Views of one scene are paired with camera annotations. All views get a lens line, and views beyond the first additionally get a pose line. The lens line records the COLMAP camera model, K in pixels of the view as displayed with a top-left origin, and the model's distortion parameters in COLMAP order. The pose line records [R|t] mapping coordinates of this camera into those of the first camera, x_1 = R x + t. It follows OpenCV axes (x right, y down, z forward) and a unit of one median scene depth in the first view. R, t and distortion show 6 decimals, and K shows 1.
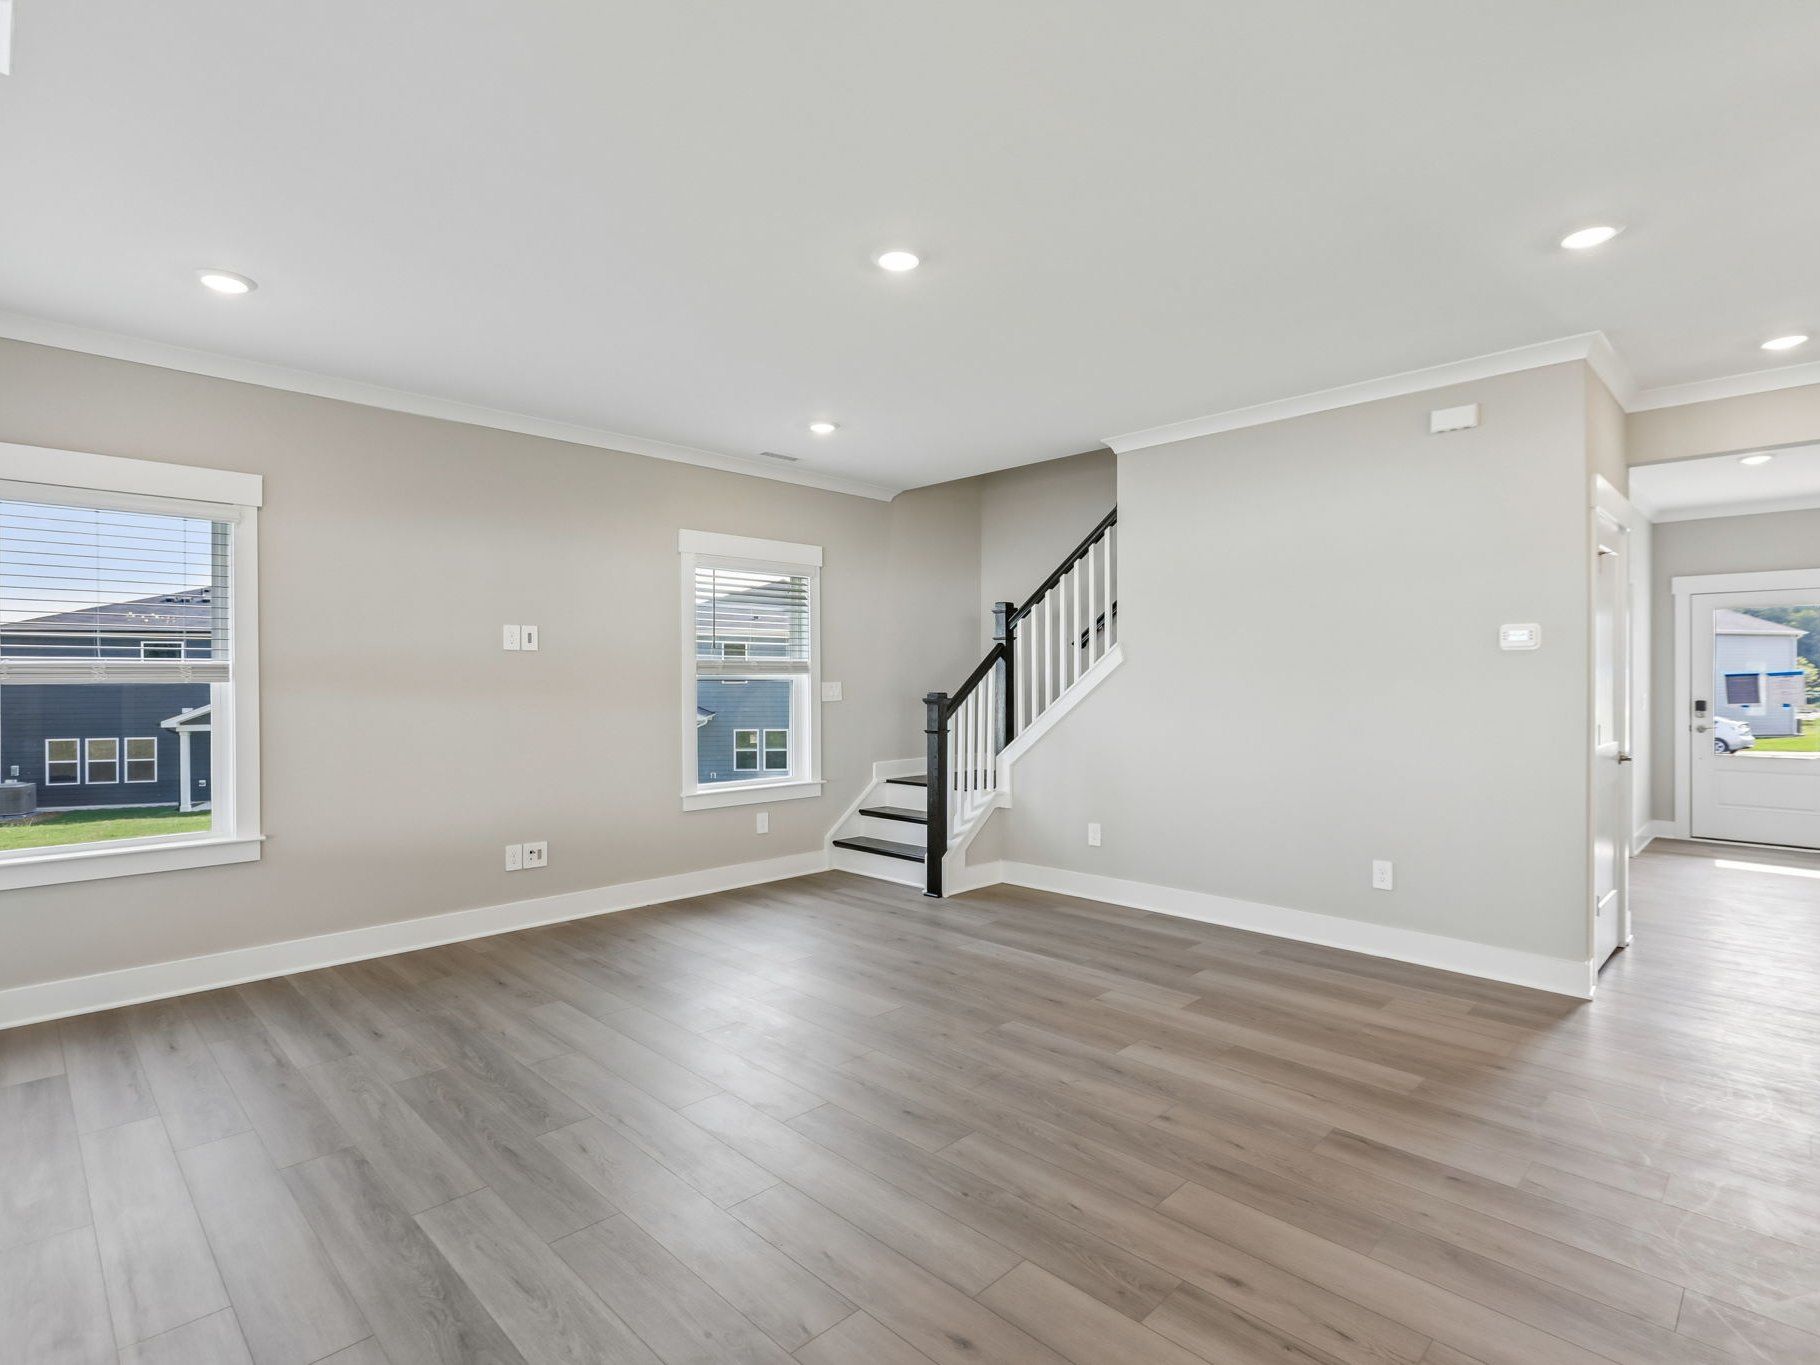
lens RADIAL K [[928.3, 0, 905.2], [0, 928.3, 686.9], [0, 0, 1]] dist [0.001140, -0.001050]
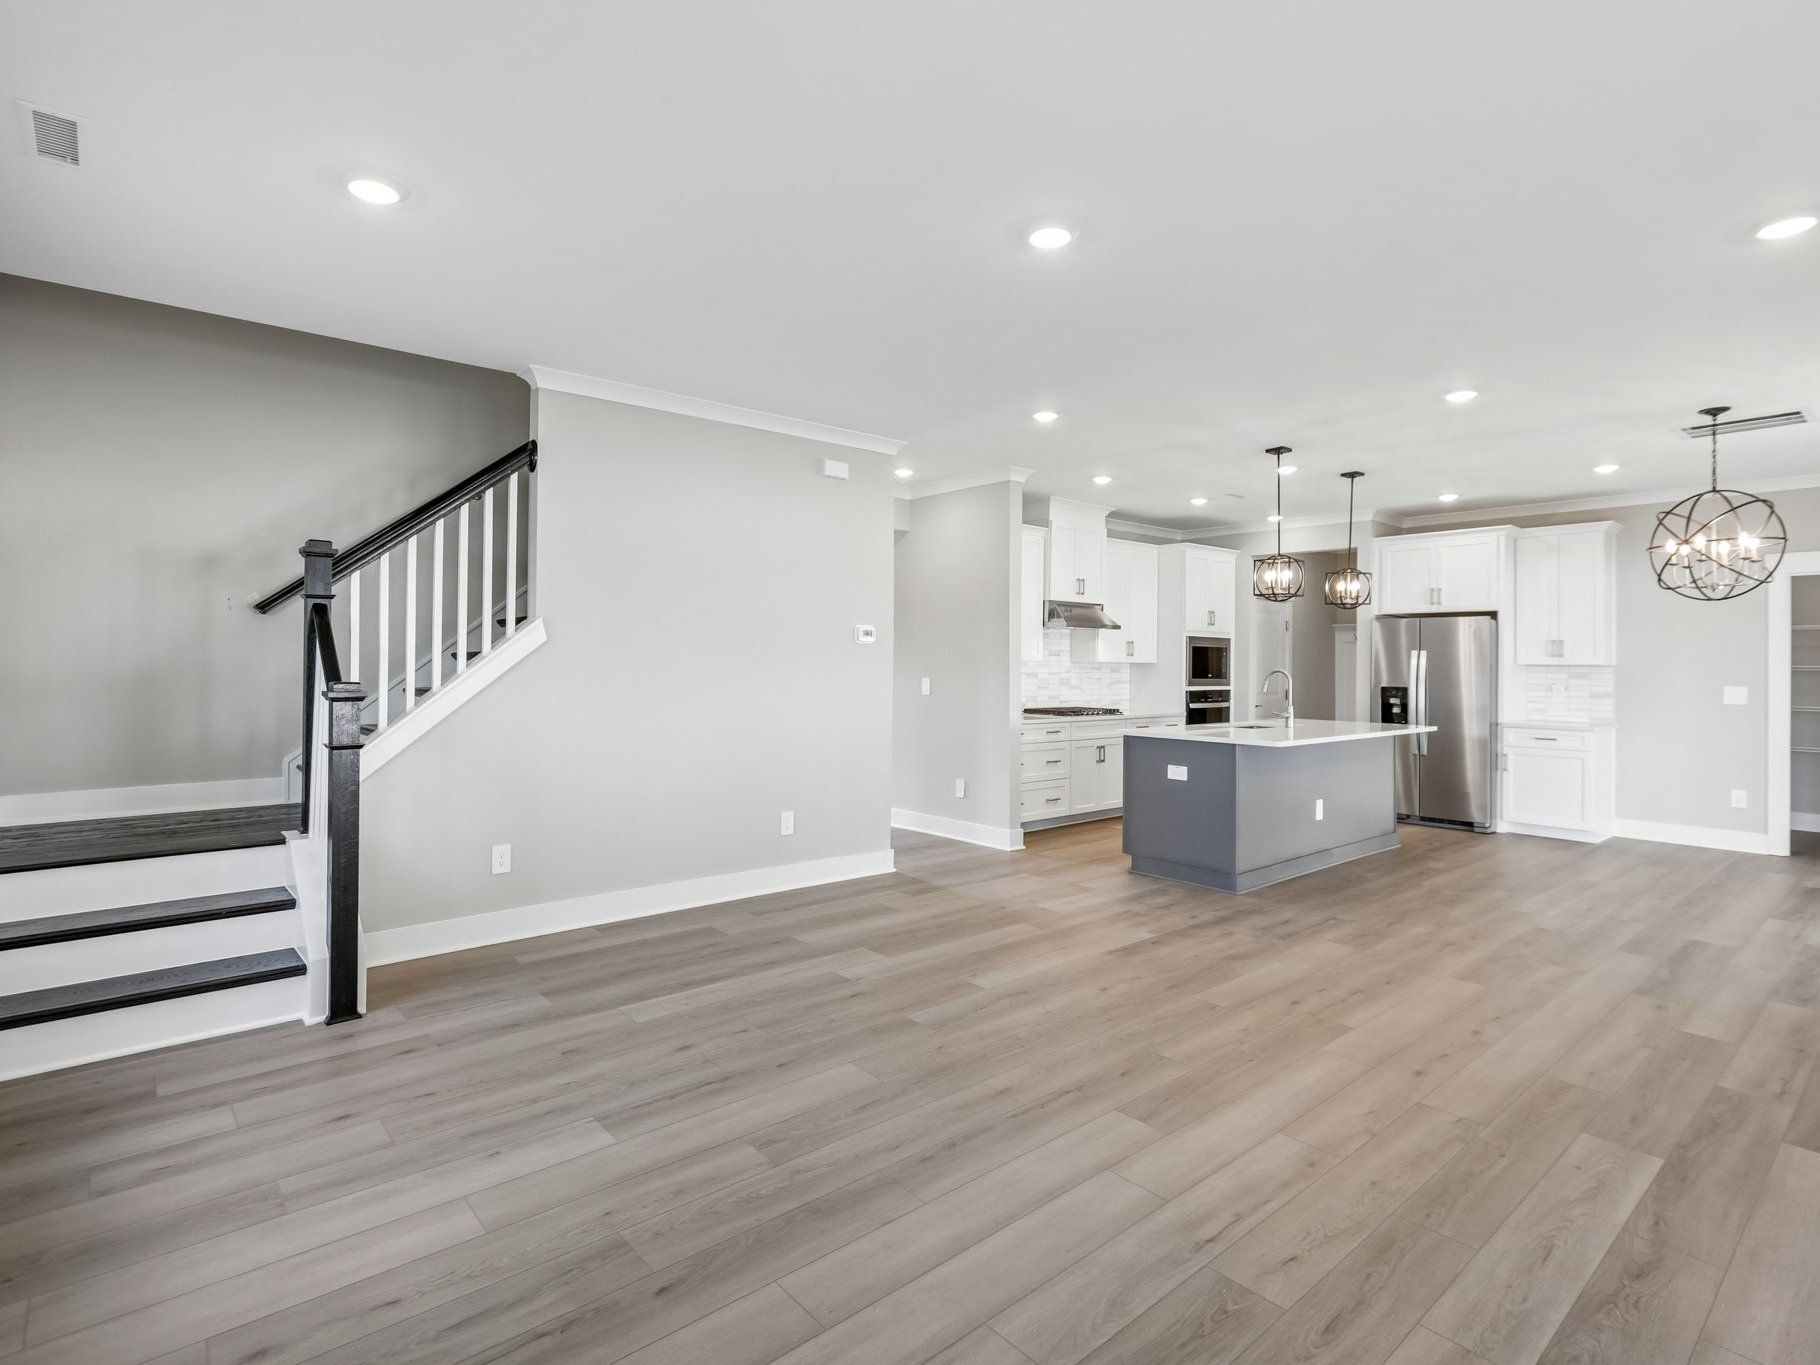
lens RADIAL K [[928.3, 0, 898.6], [0, 928.3, 669.4], [0, 0, 1]] dist [0.001140, -0.001050]
pose [[0.066107, -0.001995, 0.997811, -0.738081], [-0.000229, 0.999998, 0.002015, -0.003303], [-0.997812, -0.000361, 0.066107, 0.818947]]
